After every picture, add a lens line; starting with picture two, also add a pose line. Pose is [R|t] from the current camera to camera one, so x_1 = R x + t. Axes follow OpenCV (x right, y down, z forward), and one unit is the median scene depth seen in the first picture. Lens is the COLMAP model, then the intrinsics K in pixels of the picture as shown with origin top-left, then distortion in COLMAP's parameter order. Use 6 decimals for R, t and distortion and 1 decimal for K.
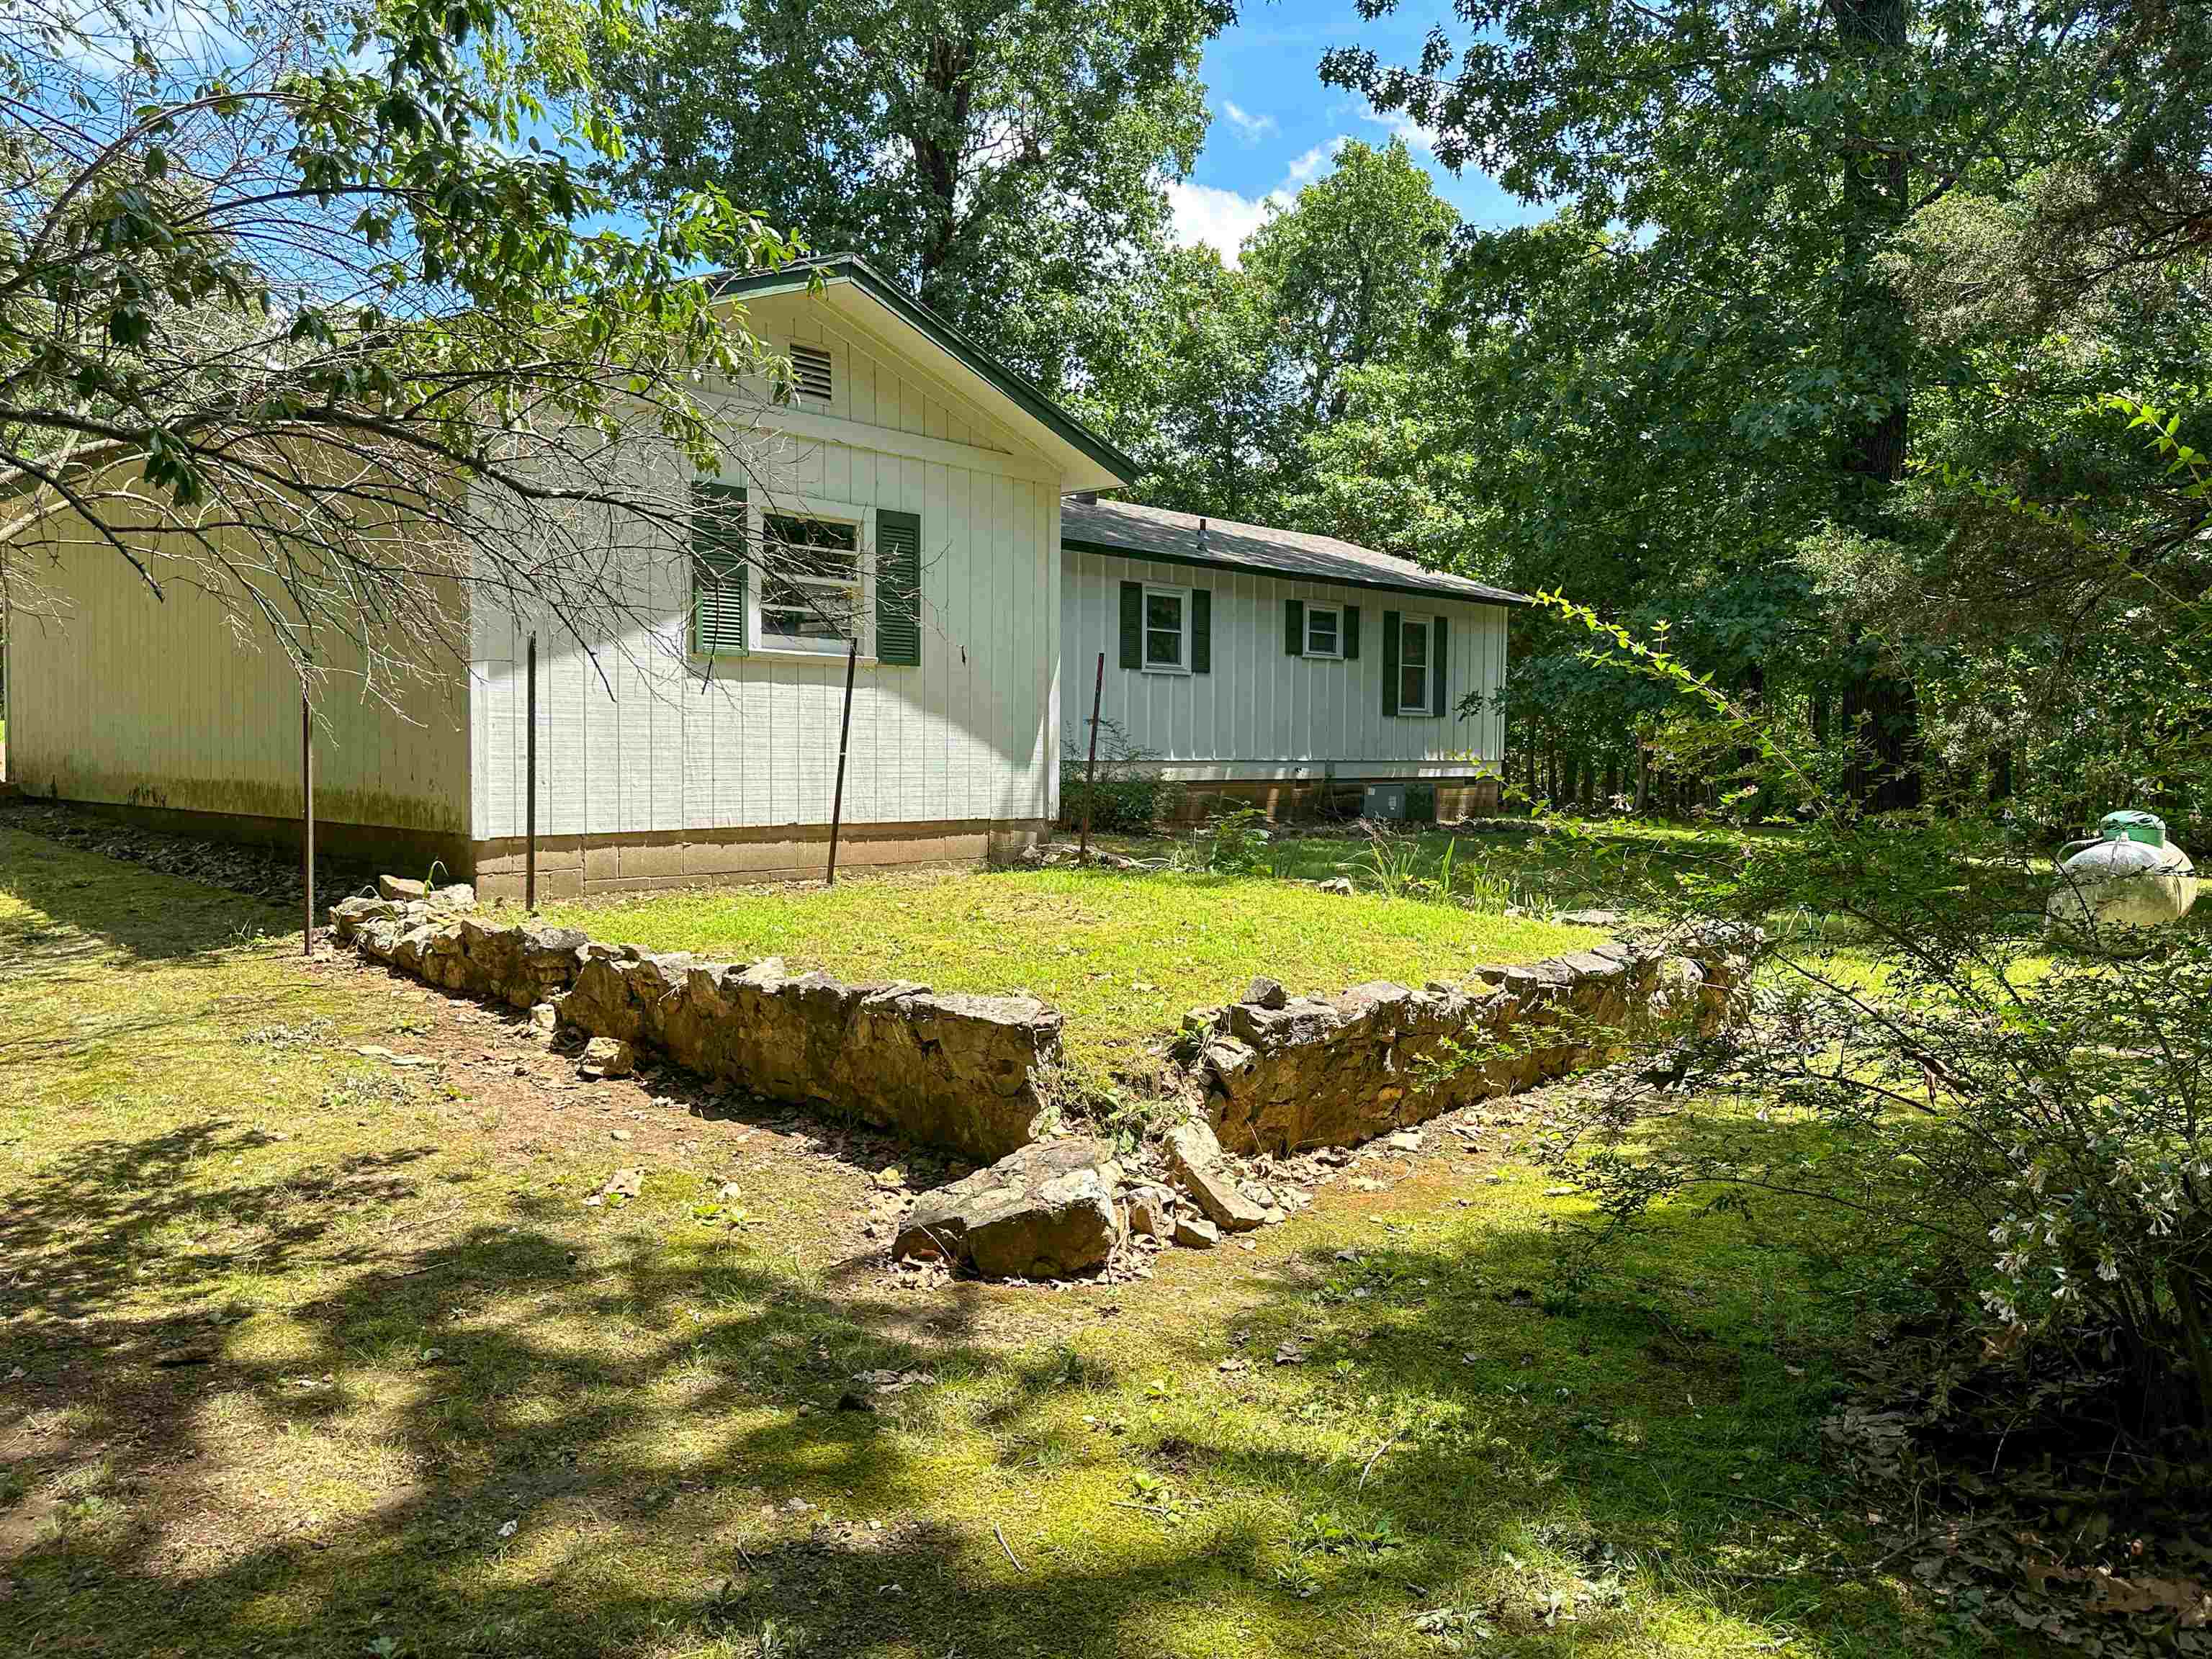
lens RADIAL K [[1605.4, 0, 1106.0], [0, 1605.4, 829.5], [0, 0, 1]] dist [0.002160, 0.000182]
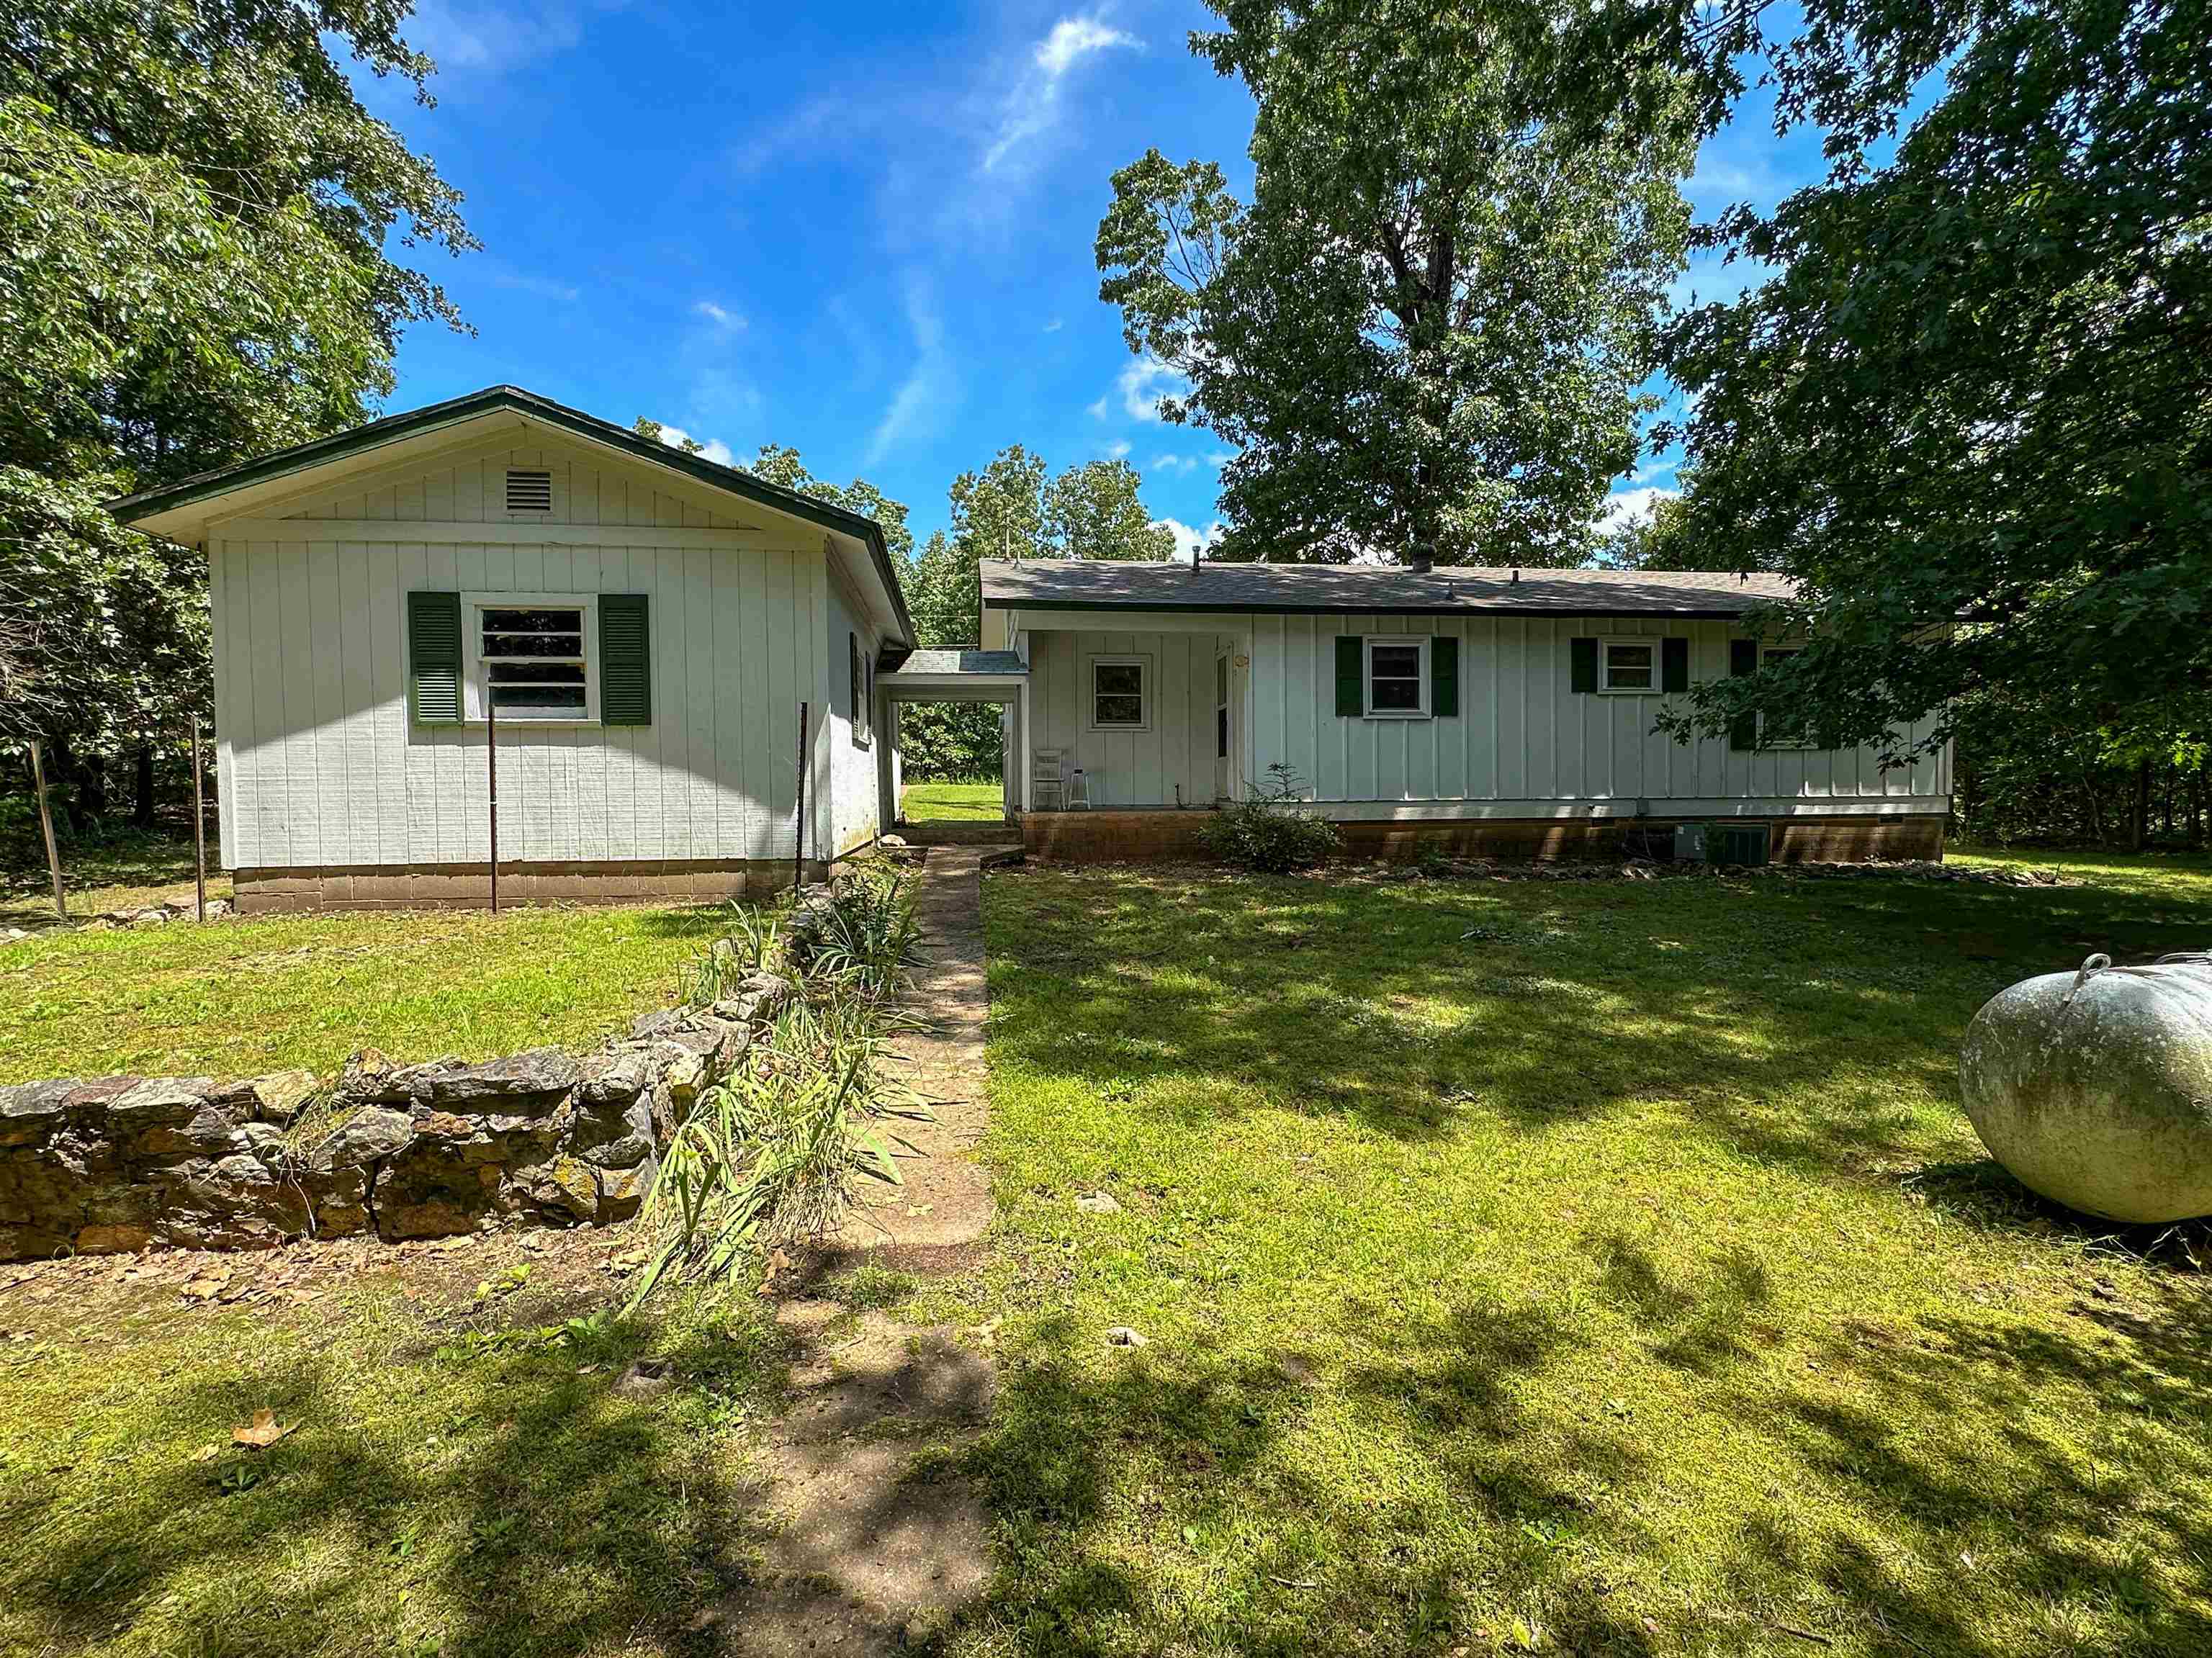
lens RADIAL K [[1086.3, 0, 1106.0], [0, 1086.3, 829.0], [0, 0, 1]] dist [-0.000337, -0.000011]
pose [[0.780961, 0.005519, -0.624555, 0.624843], [-0.016568, 0.999792, -0.011882, -0.023320], [0.624360, 0.019627, 0.780890, 0.592368]]
